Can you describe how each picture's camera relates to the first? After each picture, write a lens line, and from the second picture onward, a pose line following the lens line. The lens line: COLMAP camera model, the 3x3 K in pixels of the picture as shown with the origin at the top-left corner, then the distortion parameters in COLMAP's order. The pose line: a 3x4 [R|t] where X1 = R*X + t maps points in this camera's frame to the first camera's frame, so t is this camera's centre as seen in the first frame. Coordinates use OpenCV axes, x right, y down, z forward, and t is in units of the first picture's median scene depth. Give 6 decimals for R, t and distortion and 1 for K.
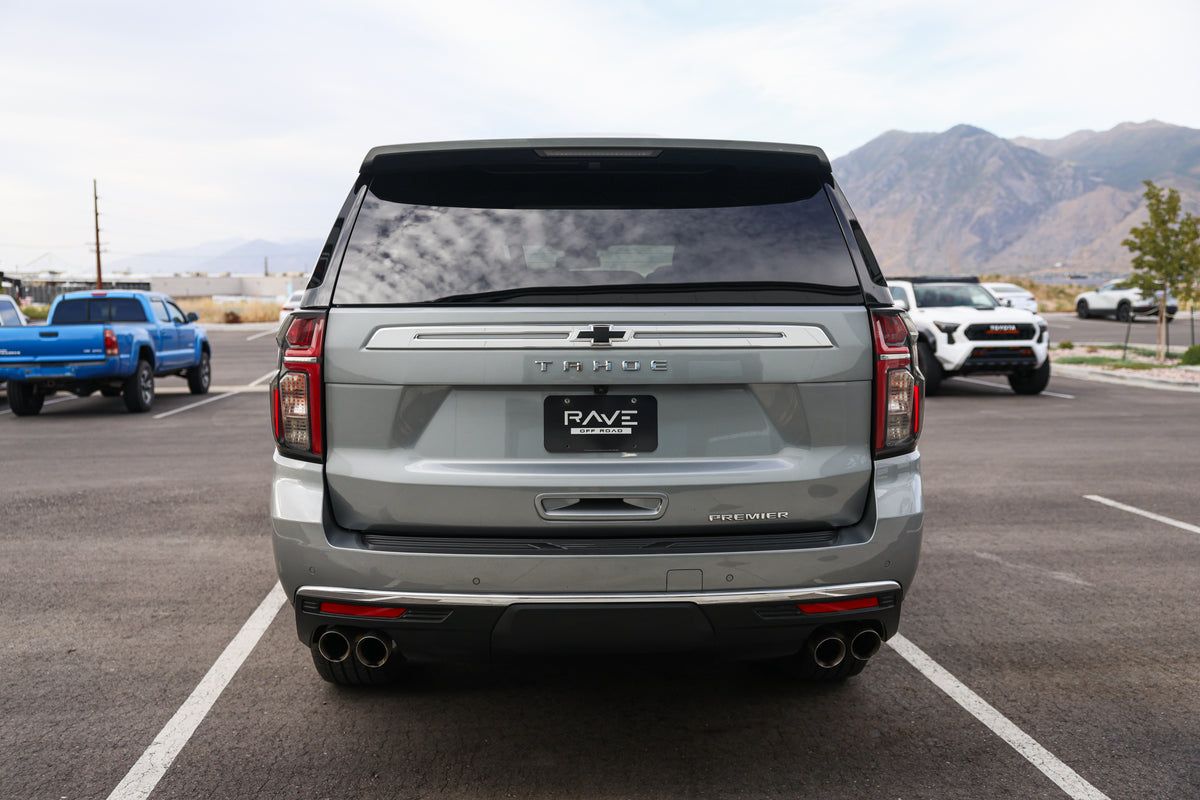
lens RADIAL K [[1181.2, 0, 558.1], [0, 1181.2, 404.6], [0, 0, 1]] dist [-0.010938, 0.031918]
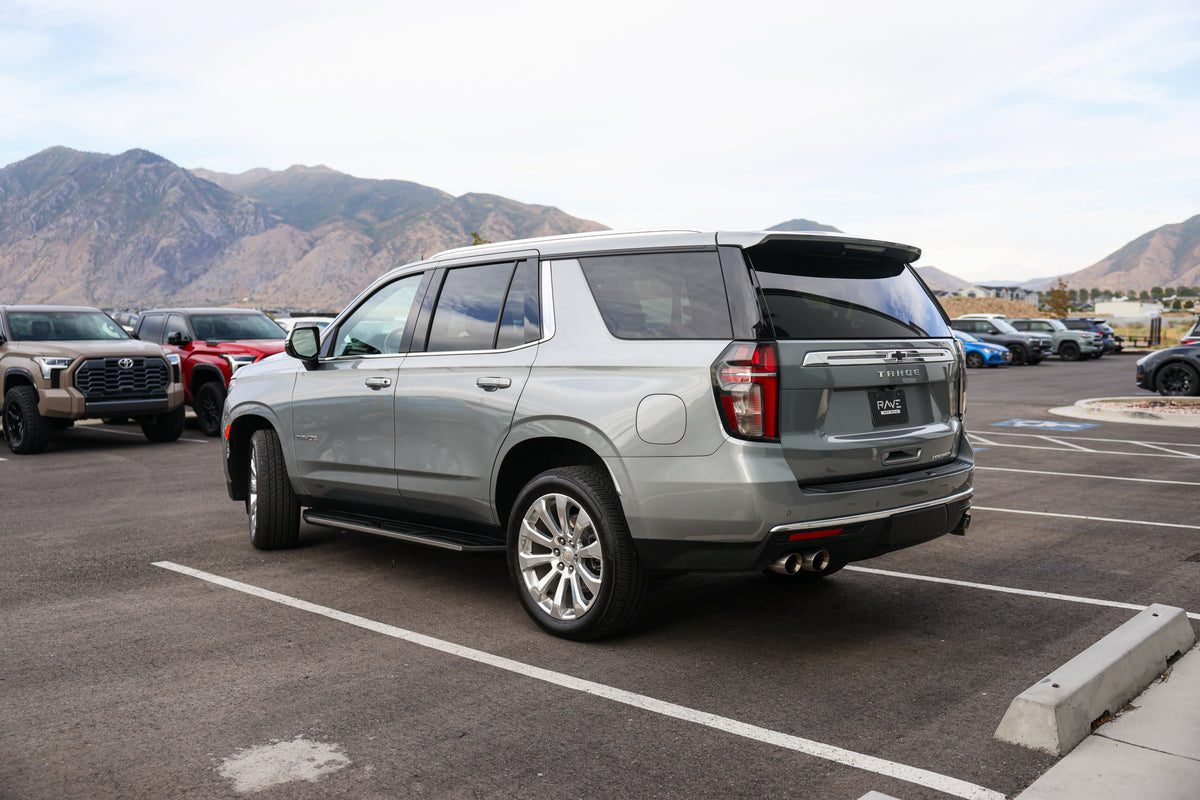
lens RADIAL K [[1399.1, 0, 616.4], [0, 1399.1, 371.4], [0, 0, 1]] dist [-0.037918, 0.048052]
pose [[0.654285, -0.020754, 0.755963, -0.263086], [0.067641, 0.997223, -0.031166, -0.000036], [-0.753217, 0.071526, 0.653872, -0.002456]]
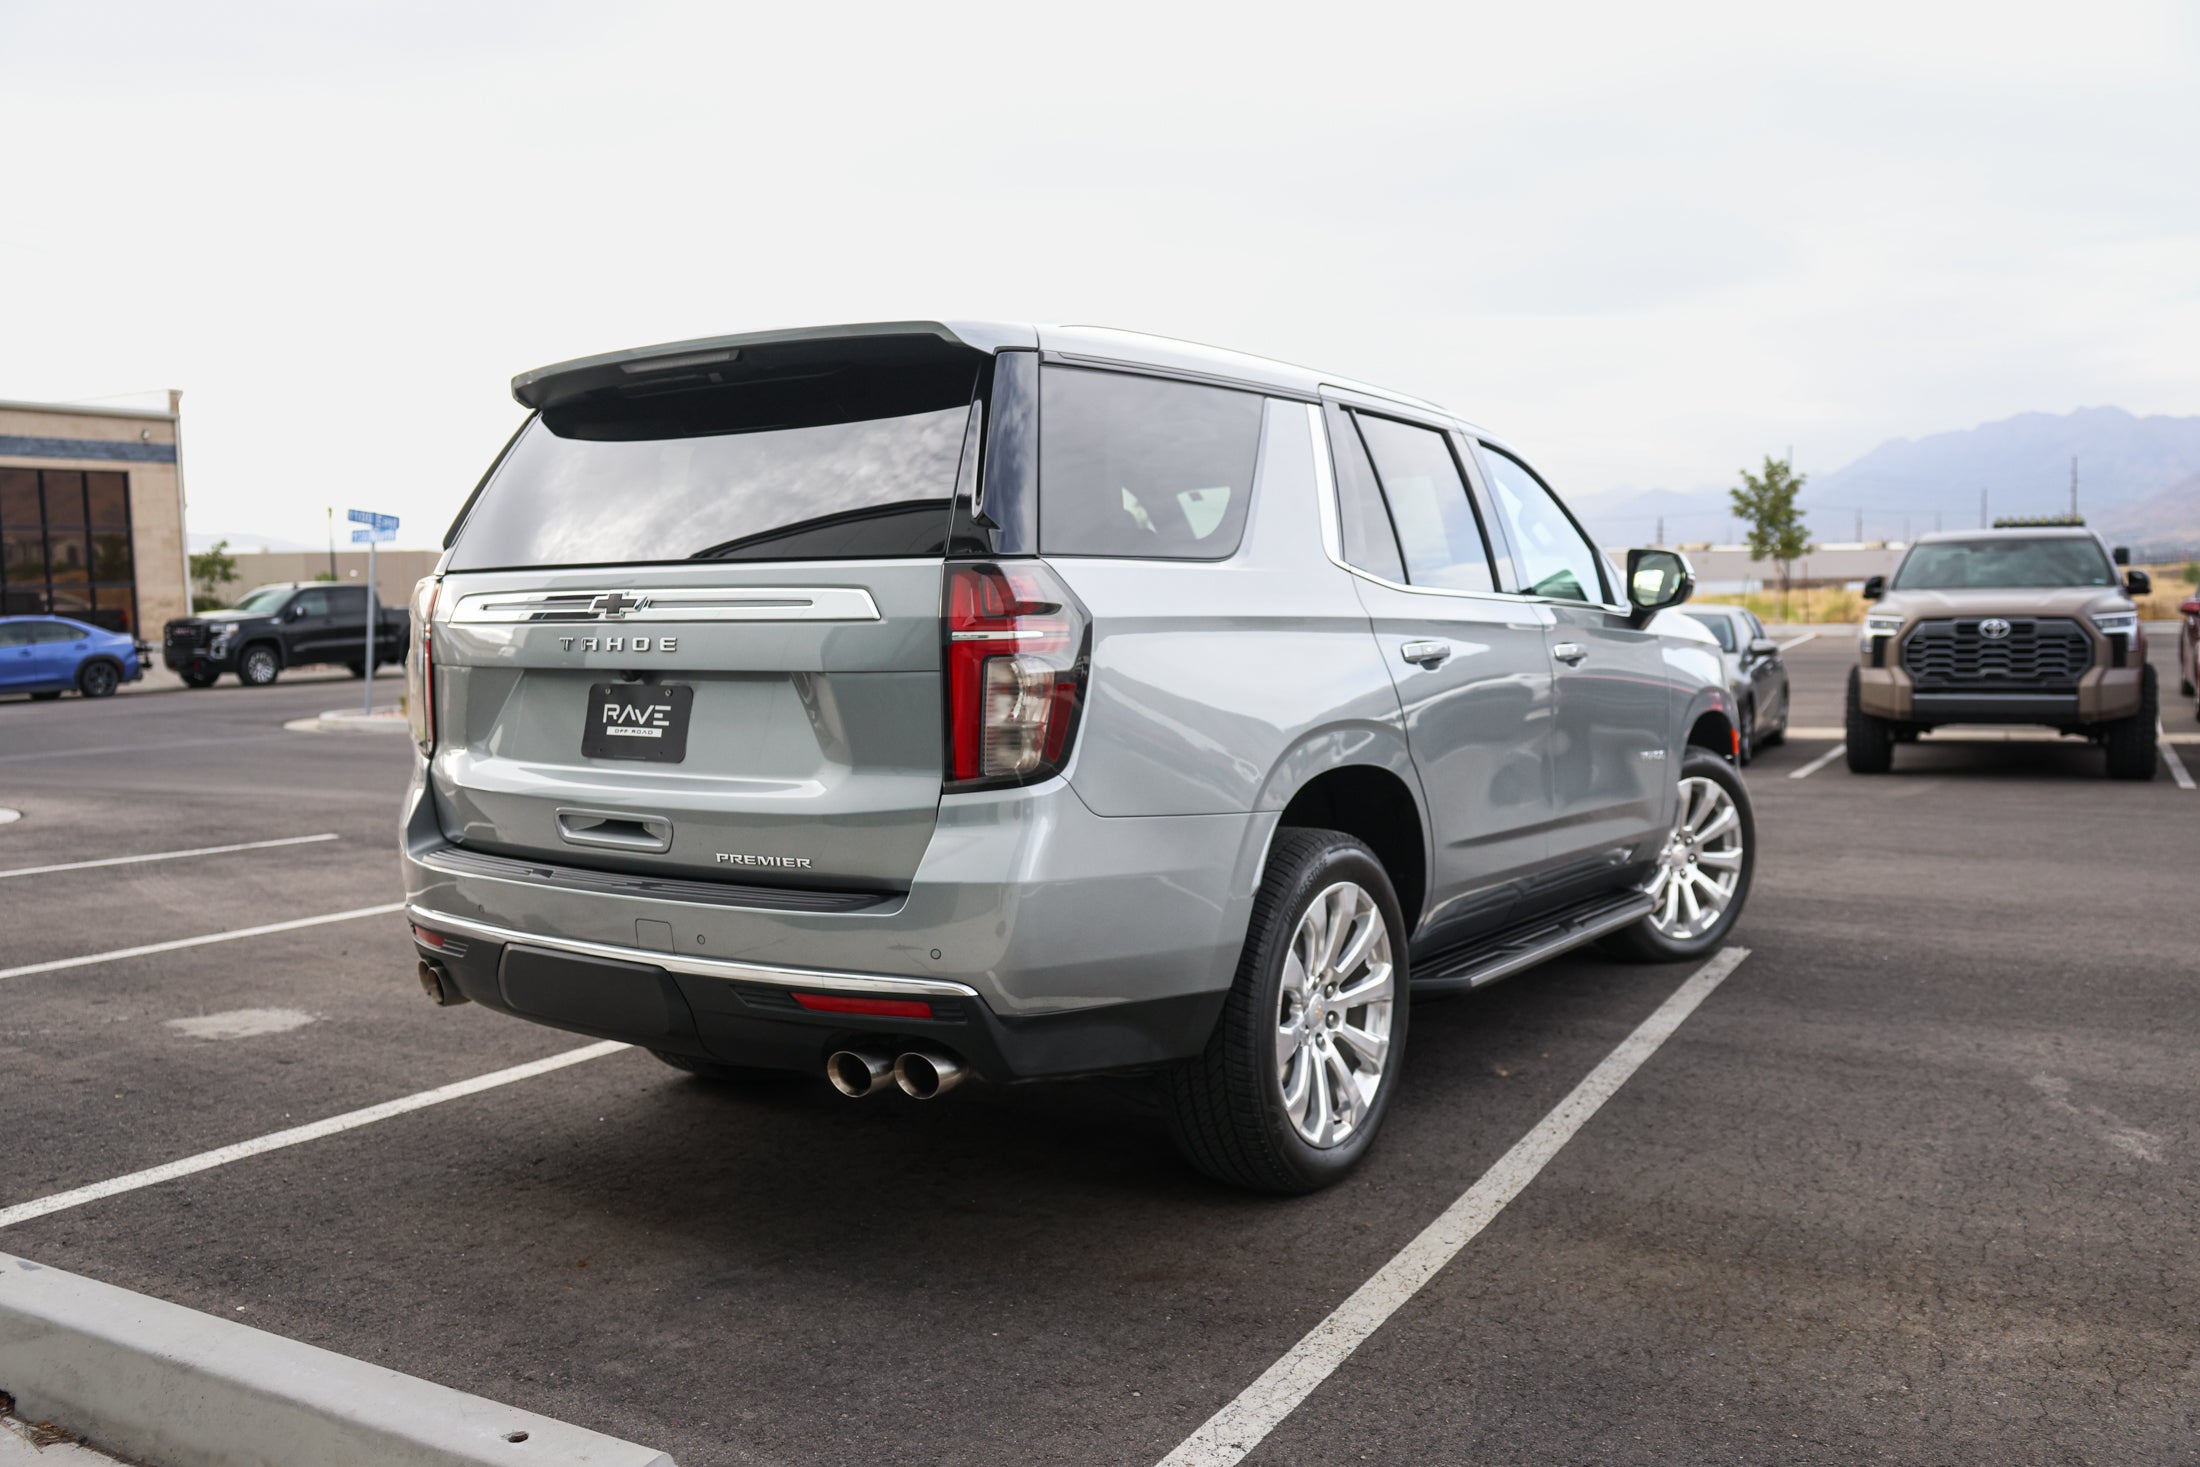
lens RADIAL K [[2011.8, 0, 1027.4], [0, 2011.8, 728.7], [0, 0, 1]] dist [-0.042947, 0.001411]
pose [[0.759981, 0.031810, -0.649167, 0.160274], [-0.048758, 0.998777, -0.008139, 0.002813], [0.648114, 0.037837, 0.760602, 0.028913]]
